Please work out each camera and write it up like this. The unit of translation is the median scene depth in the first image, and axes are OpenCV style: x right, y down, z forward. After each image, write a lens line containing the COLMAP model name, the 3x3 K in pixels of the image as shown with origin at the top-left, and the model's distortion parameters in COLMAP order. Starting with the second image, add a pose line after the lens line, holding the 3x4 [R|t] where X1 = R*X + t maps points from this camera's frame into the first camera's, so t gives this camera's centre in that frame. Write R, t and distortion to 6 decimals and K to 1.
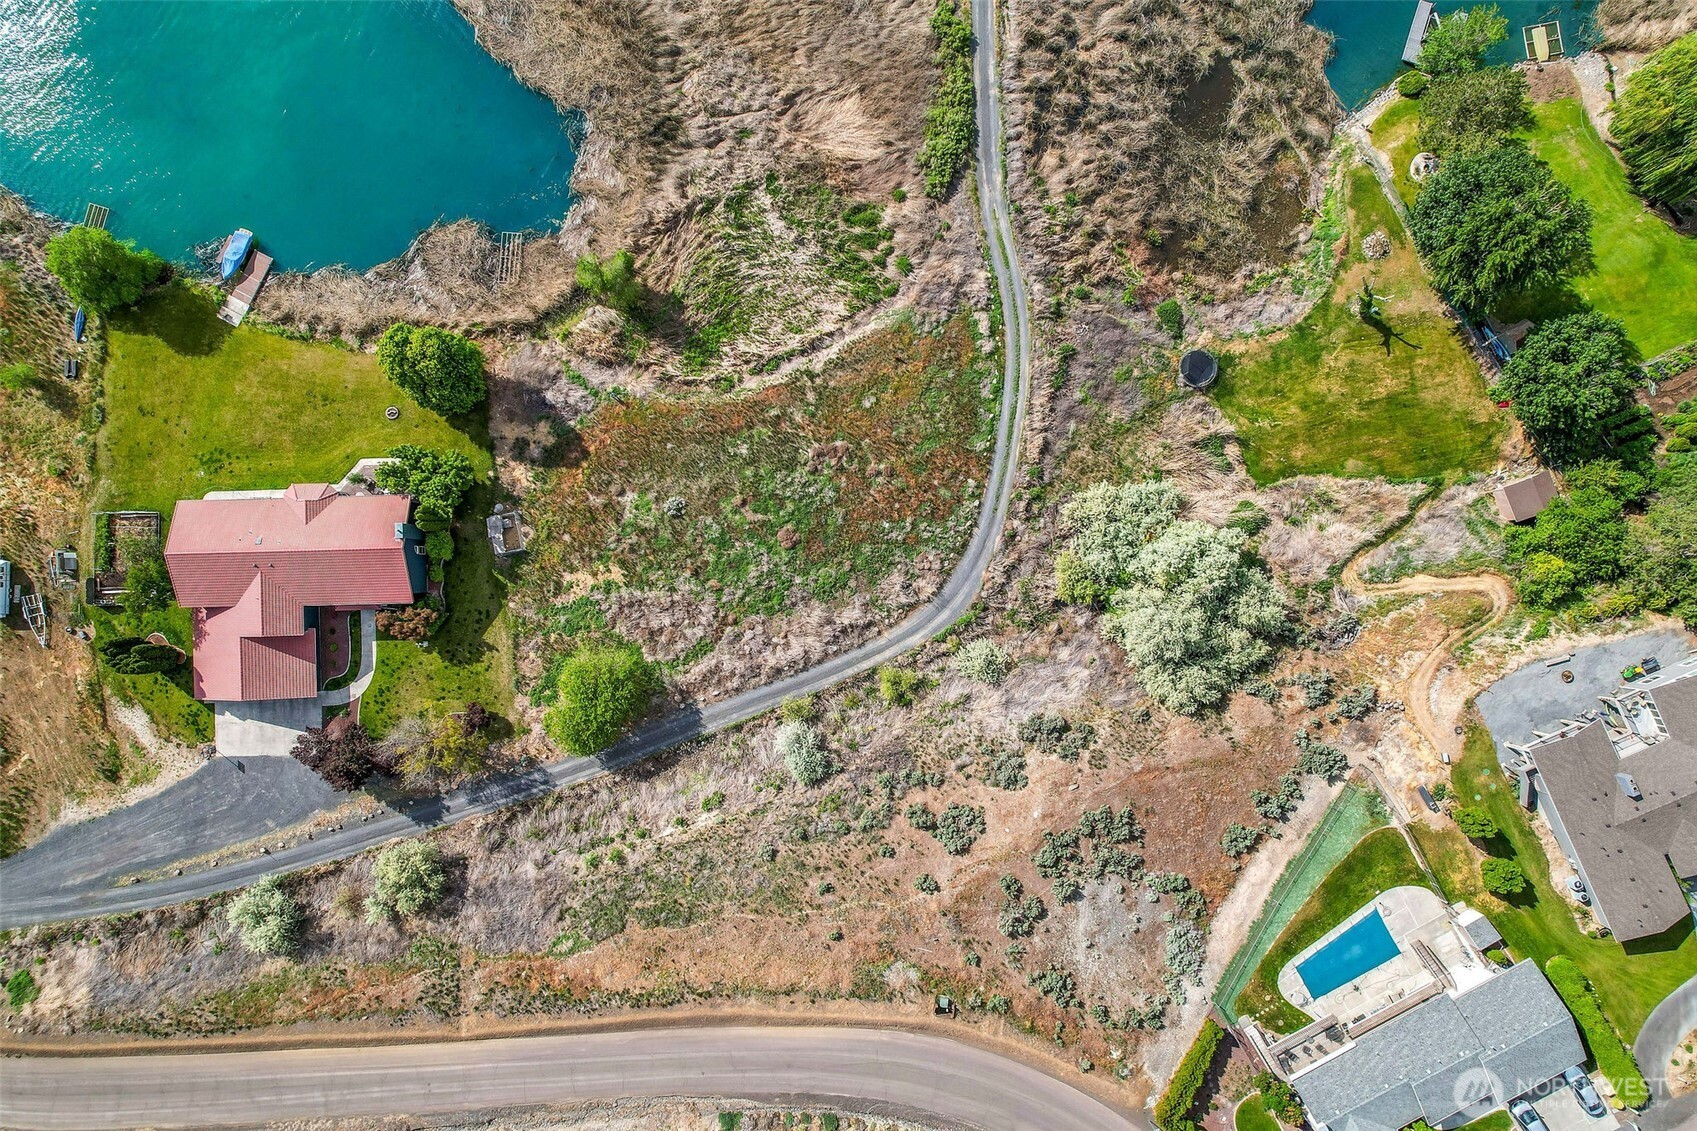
lens RADIAL K [[1075.4, 0, 845.6], [0, 1075.4, 571.3], [0, 0, 1]] dist [-0.077034, 0.081013]
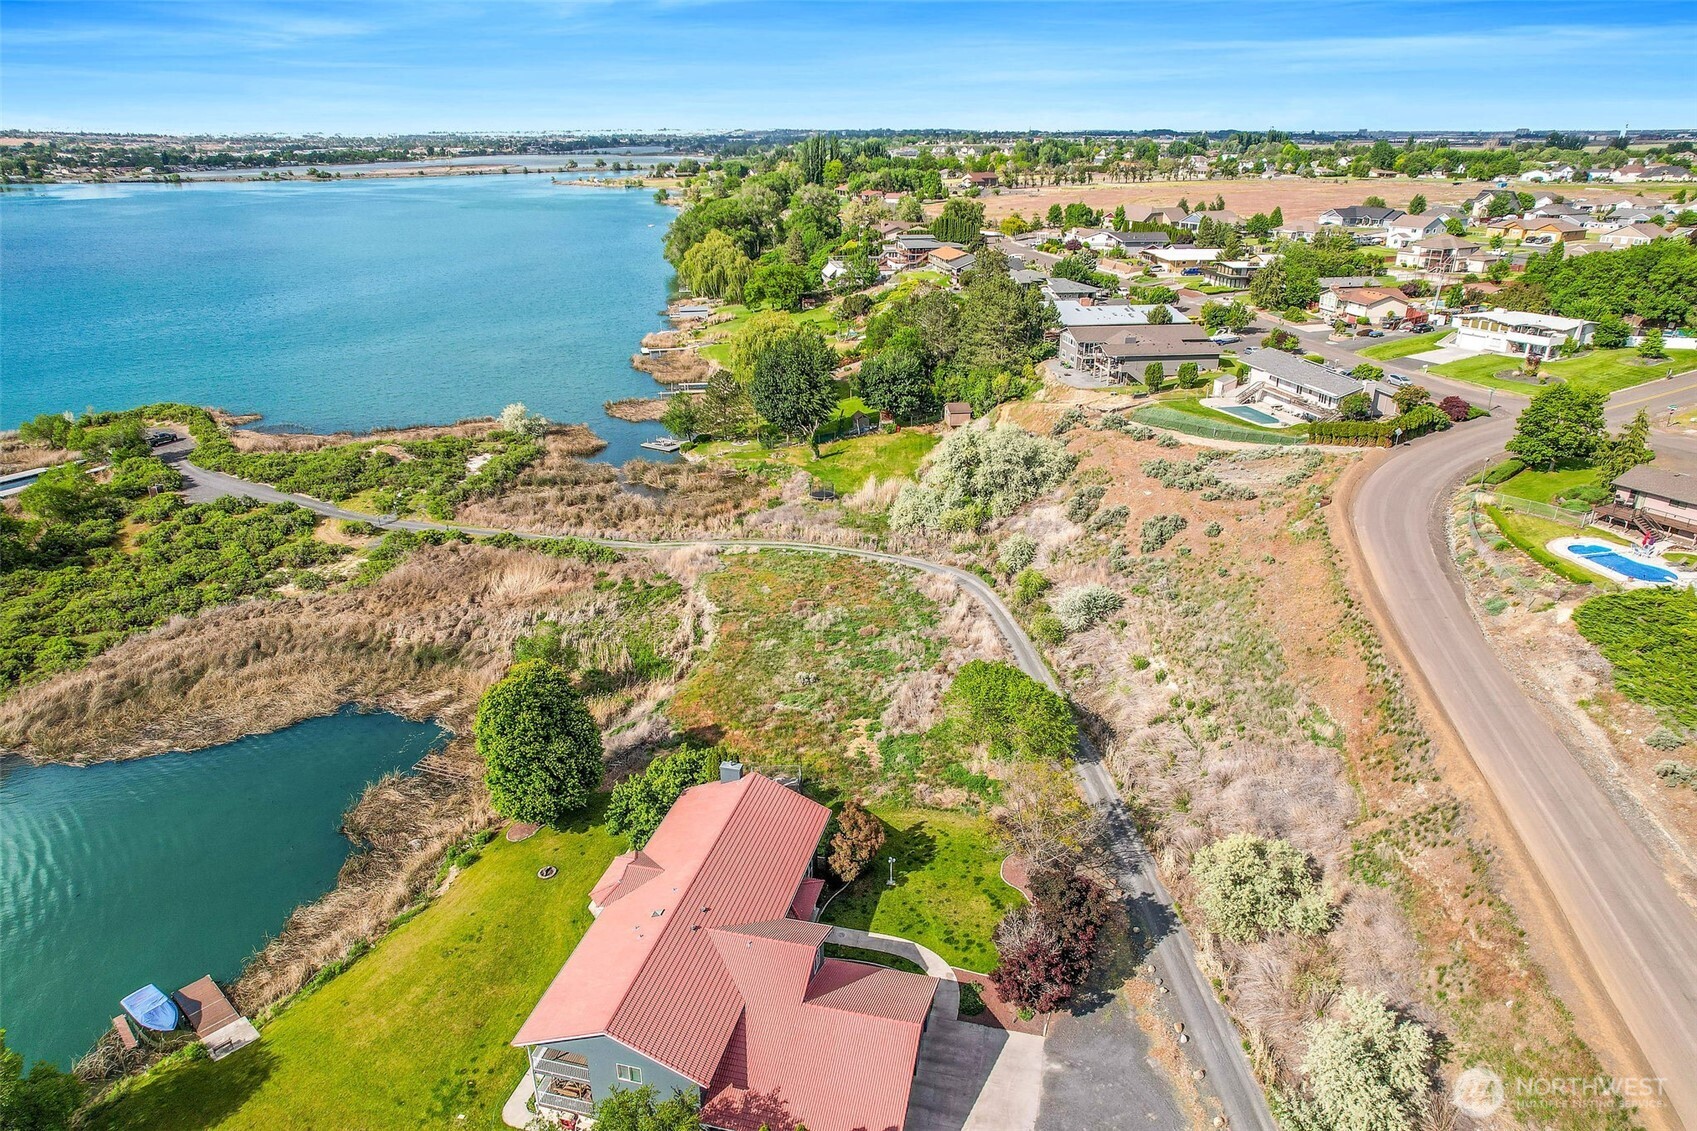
lens RADIAL K [[1075.4, 0, 845.6], [0, 1075.4, 571.3], [0, 0, 1]] dist [-0.077034, 0.081013]
pose [[0.263619, -0.370110, 0.890799, -0.927185], [0.964611, 0.106383, -0.241262, 0.181503], [-0.005472, 0.922876, 0.385057, 0.569422]]
